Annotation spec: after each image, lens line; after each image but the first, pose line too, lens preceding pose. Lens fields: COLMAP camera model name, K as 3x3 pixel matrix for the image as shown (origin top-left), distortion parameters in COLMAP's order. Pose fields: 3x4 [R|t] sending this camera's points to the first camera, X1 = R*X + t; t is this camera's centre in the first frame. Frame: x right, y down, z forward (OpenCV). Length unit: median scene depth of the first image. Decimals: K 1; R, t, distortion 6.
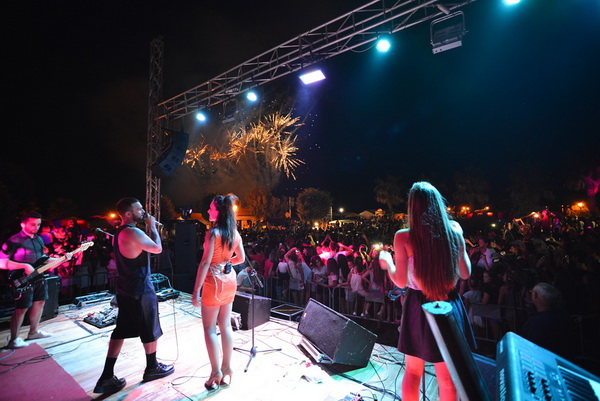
lens RADIAL K [[292.8, 0, 301.4], [0, 292.8, 201.1], [0, 0, 1]] dist [-0.055000, 0.024396]
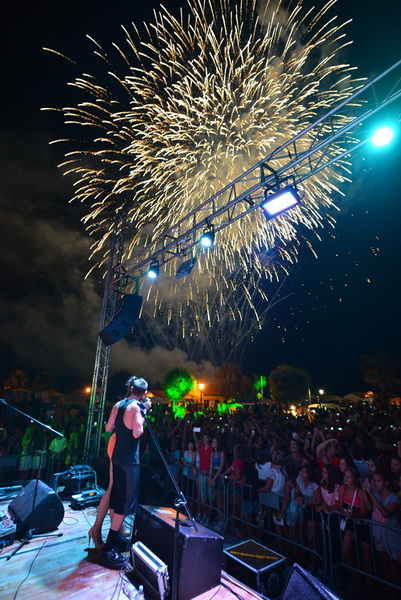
lens RADIAL K [[292.8, 0, 199.5], [0, 292.8, 299.7], [0, 0, 1]] dist [-0.055000, 0.024396]
pose [[0.970114, -0.040899, -0.239176, 0.005864], [-0.024613, 0.964023, -0.264678, 0.025638], [0.241396, 0.262655, 0.934206, 0.314281]]
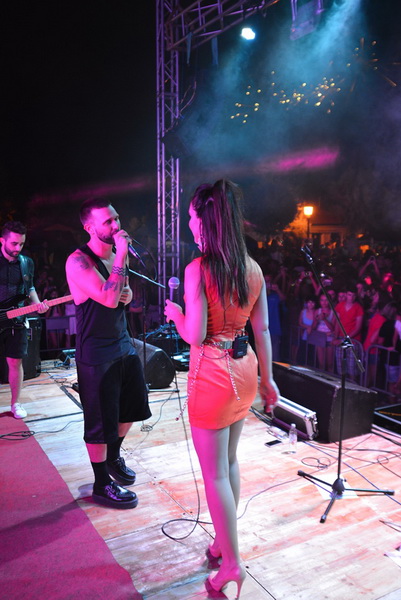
lens RADIAL K [[539.2, 0, 199.7], [0, 539.2, 296.9], [0, 0, 1]] dist [-0.044502, 0.039217]
pose [[0.912725, 0.066203, -0.403176, -0.017969], [0.008890, 0.983334, 0.181591, -0.003242], [0.408478, -0.169326, 0.896925, 0.050982]]
